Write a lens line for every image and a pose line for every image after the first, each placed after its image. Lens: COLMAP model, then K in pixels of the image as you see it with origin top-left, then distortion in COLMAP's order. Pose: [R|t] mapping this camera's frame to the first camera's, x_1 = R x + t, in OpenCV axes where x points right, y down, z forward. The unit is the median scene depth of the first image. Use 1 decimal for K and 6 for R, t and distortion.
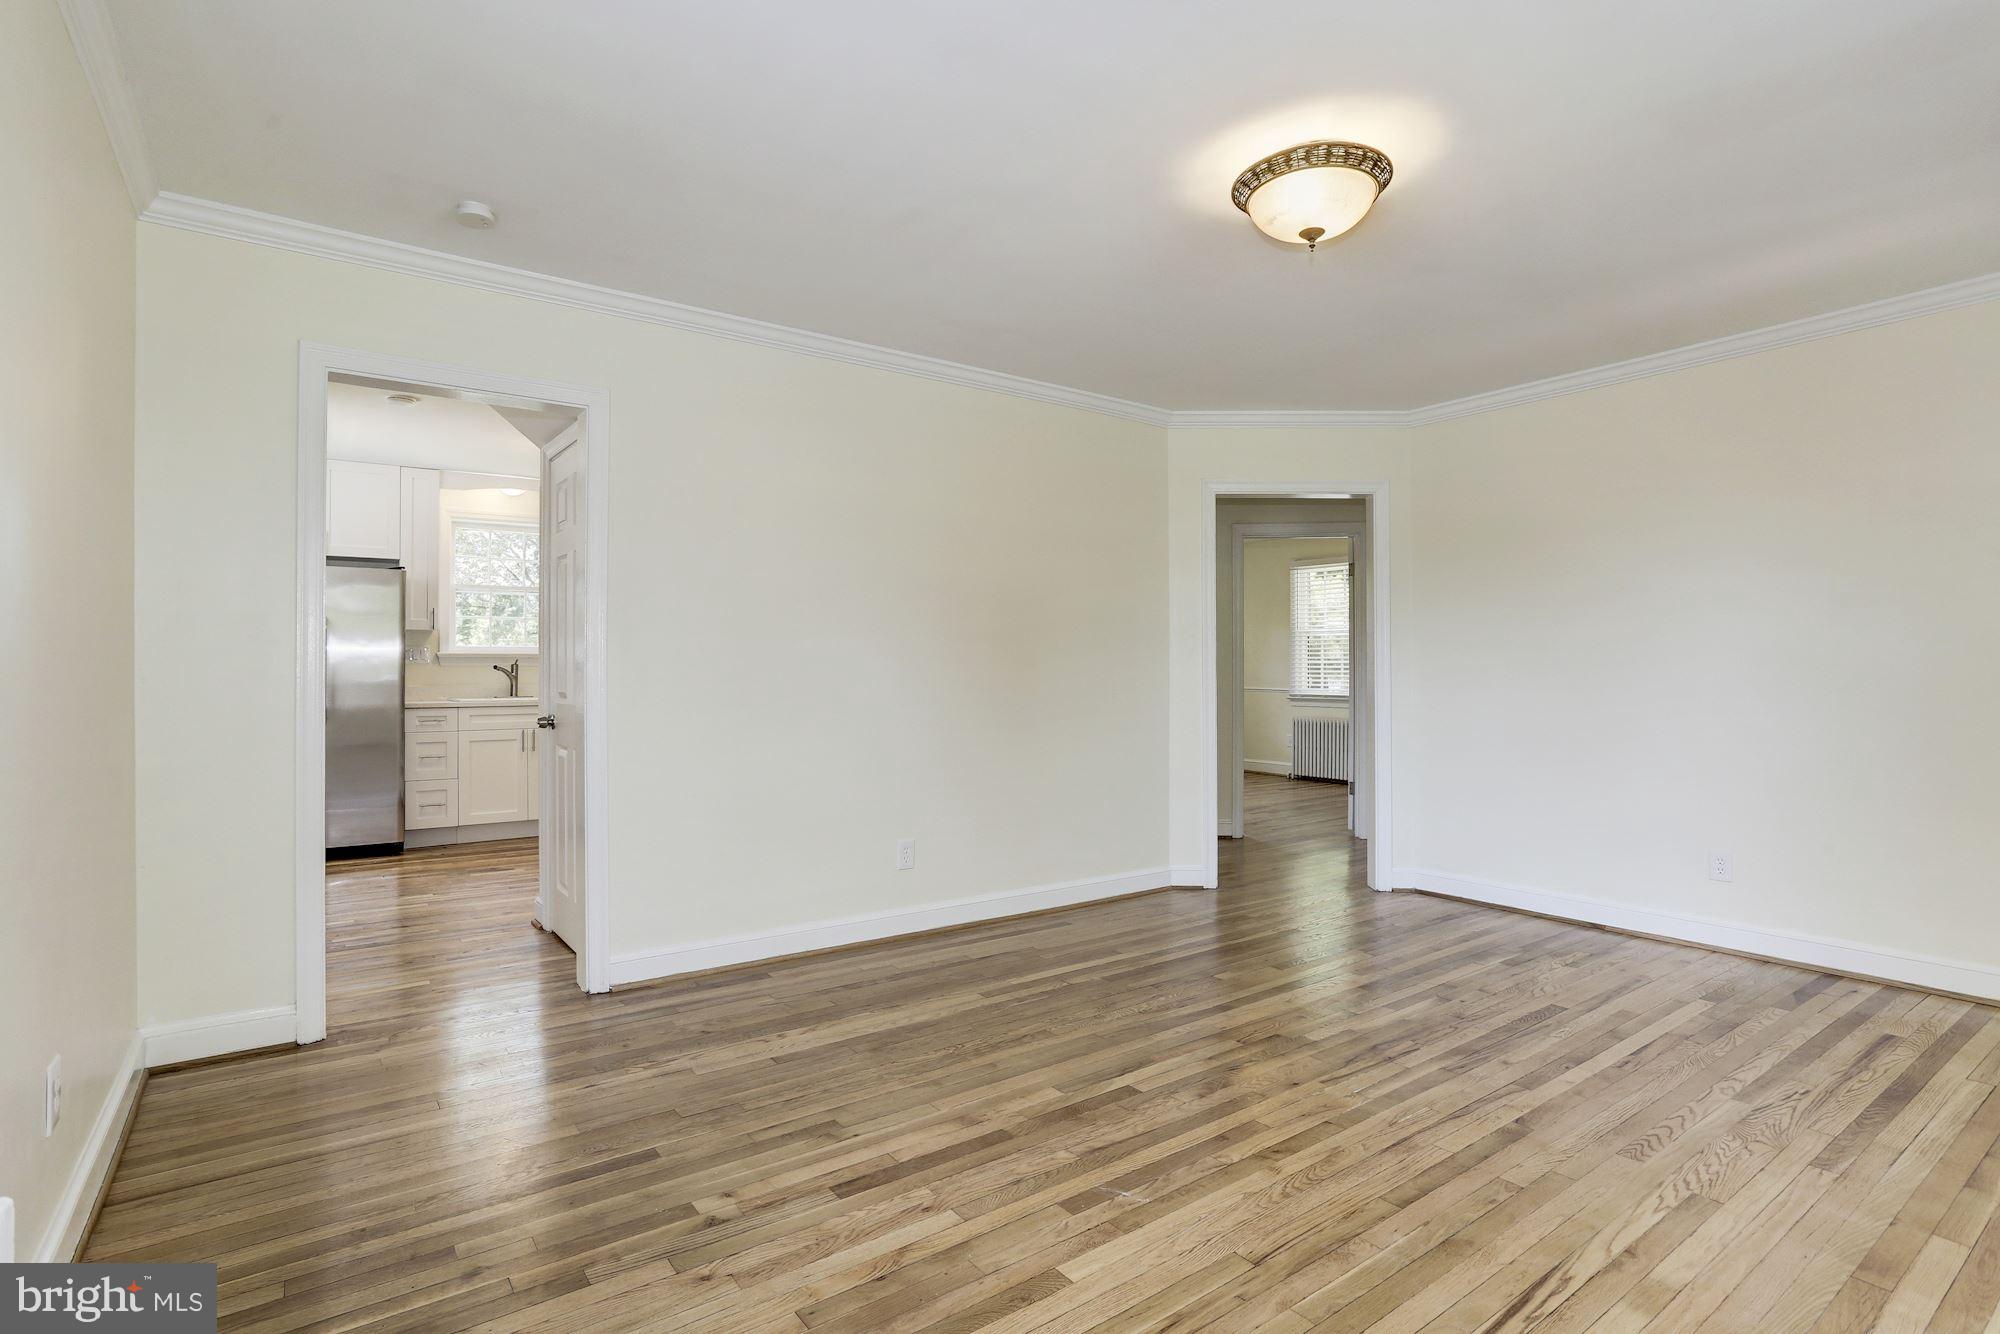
lens RADIAL K [[979.5, 0, 980.0], [0, 979.5, 662.8], [0, 0, 1]] dist [-0.051264, 0.031074]
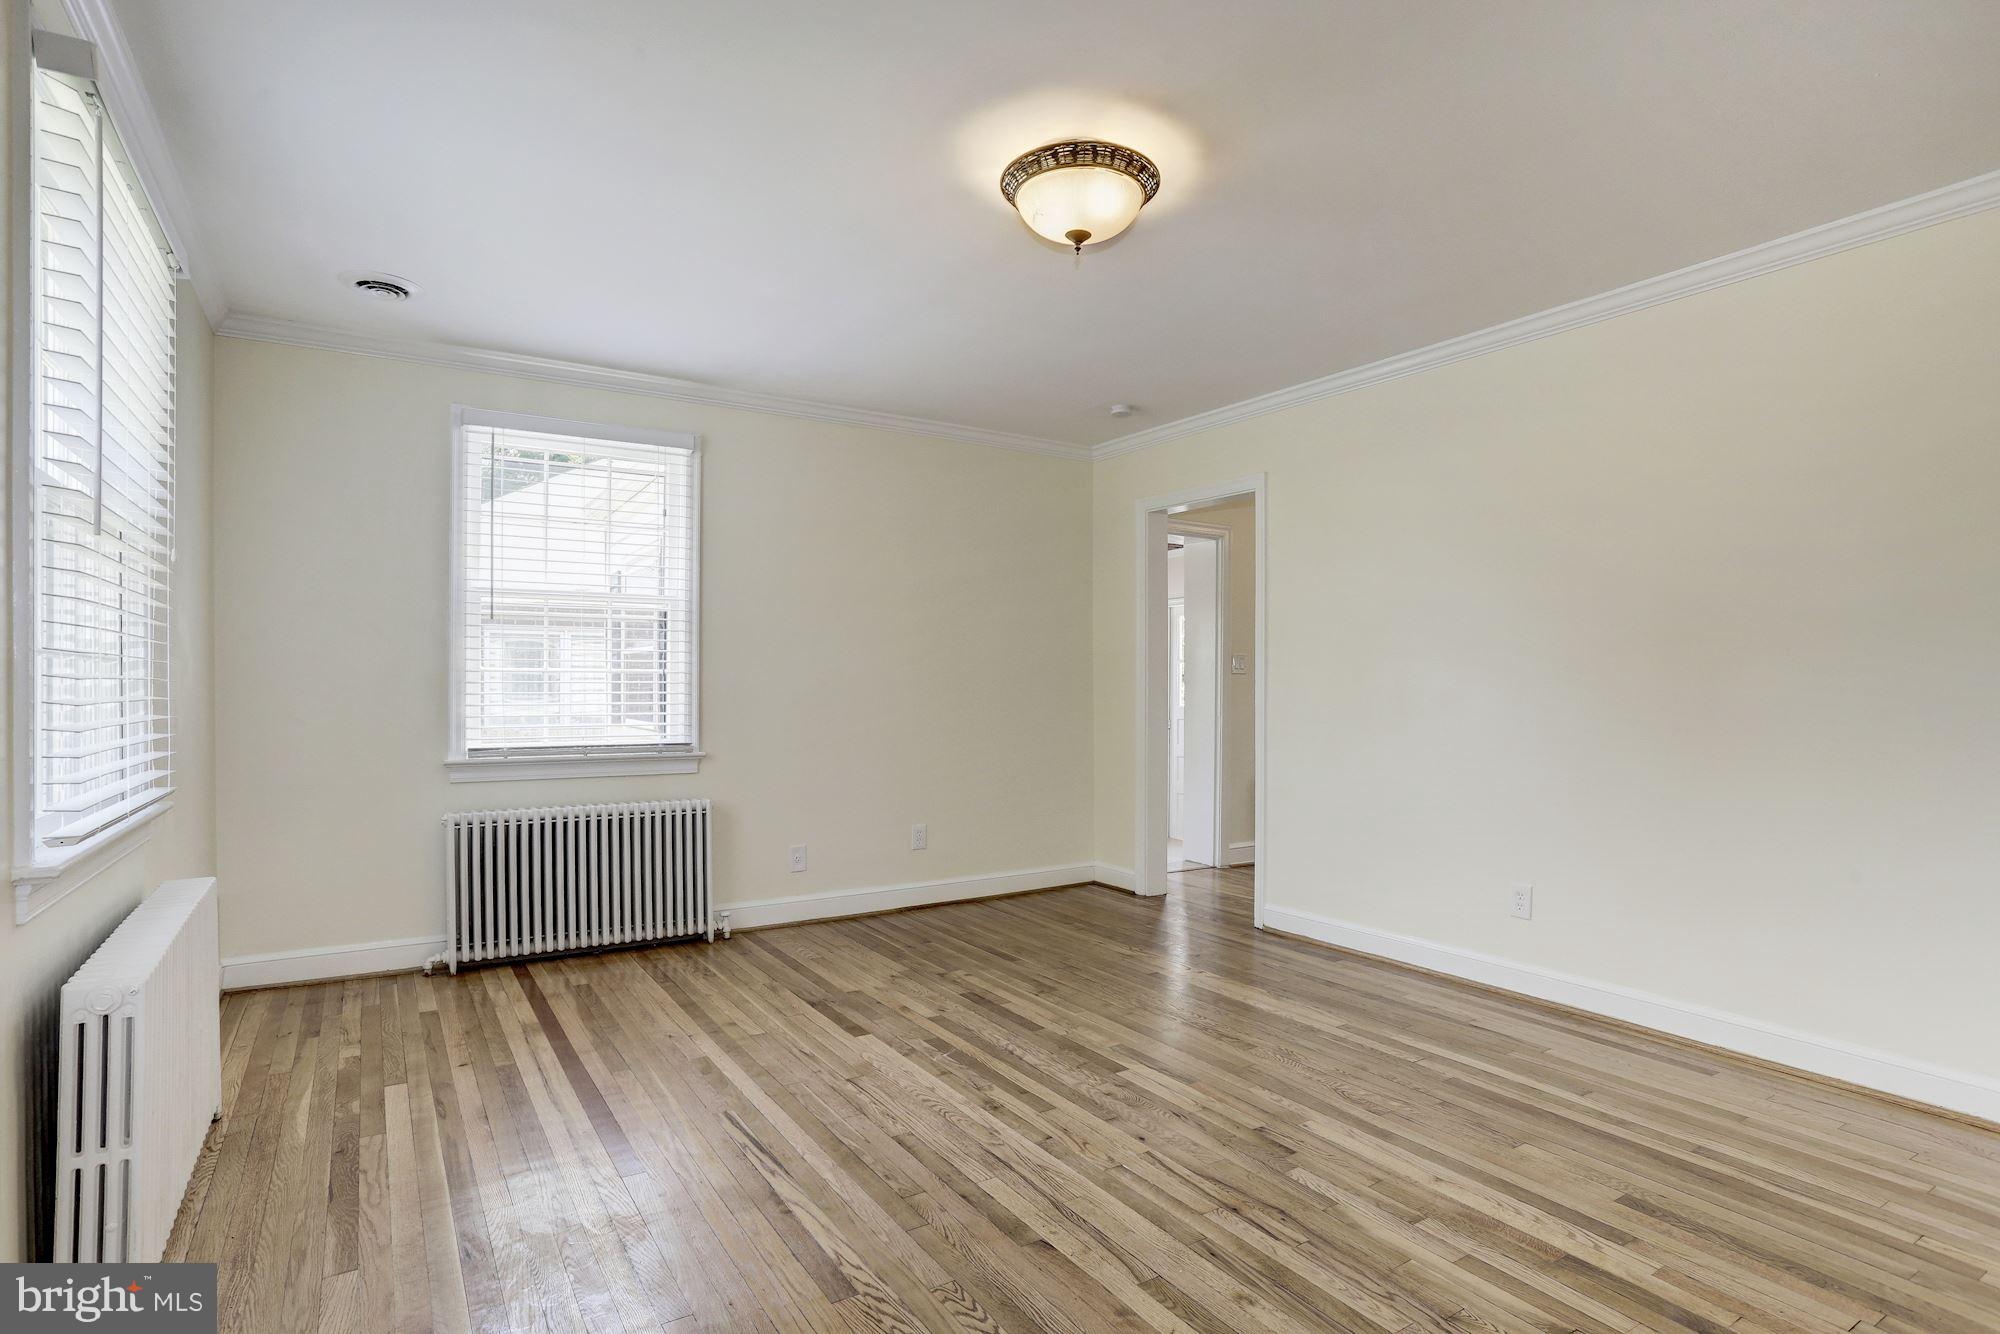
lens RADIAL K [[1043.6, 0, 1000.0], [0, 1043.6, 667.0], [0, 0, 1]] dist [-0.060198, 0.039733]
pose [[-0.067688, -0.017022, -0.997561, 1.313740], [0.002434, 0.999849, -0.017226, 0.014918], [0.997704, -0.003594, -0.067636, 0.948486]]
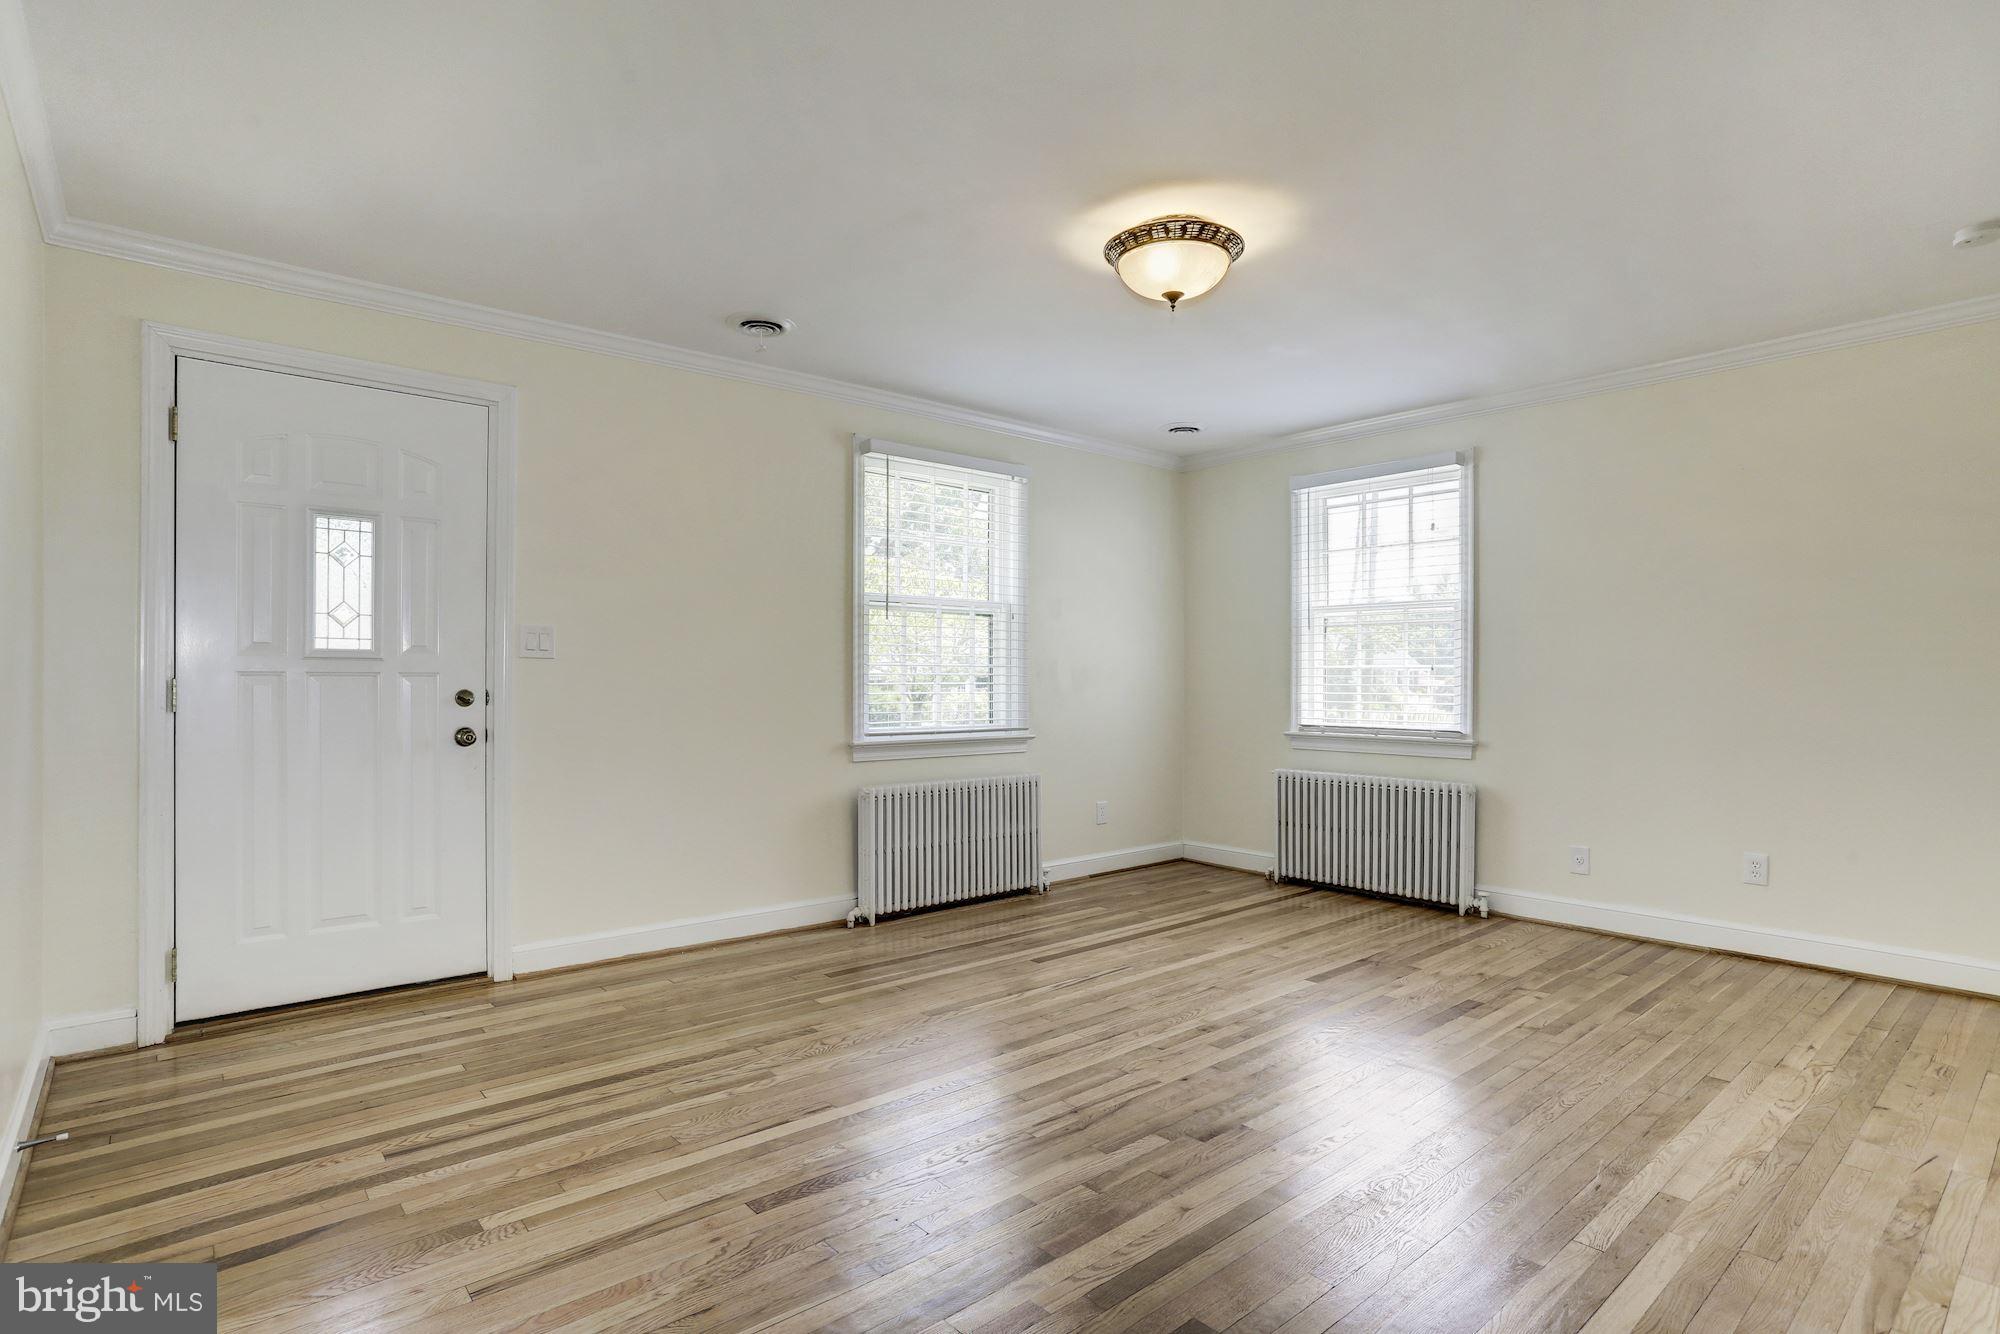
lens RADIAL K [[979.5, 0, 980.0], [0, 979.5, 662.8], [0, 0, 1]] dist [-0.051264, 0.031074]
pose [[-0.997606, -0.002760, -0.069104, 0.618688], [-0.001383, 0.999800, -0.019975, 0.022228], [0.069145, -0.019832, -0.997409, 2.028984]]
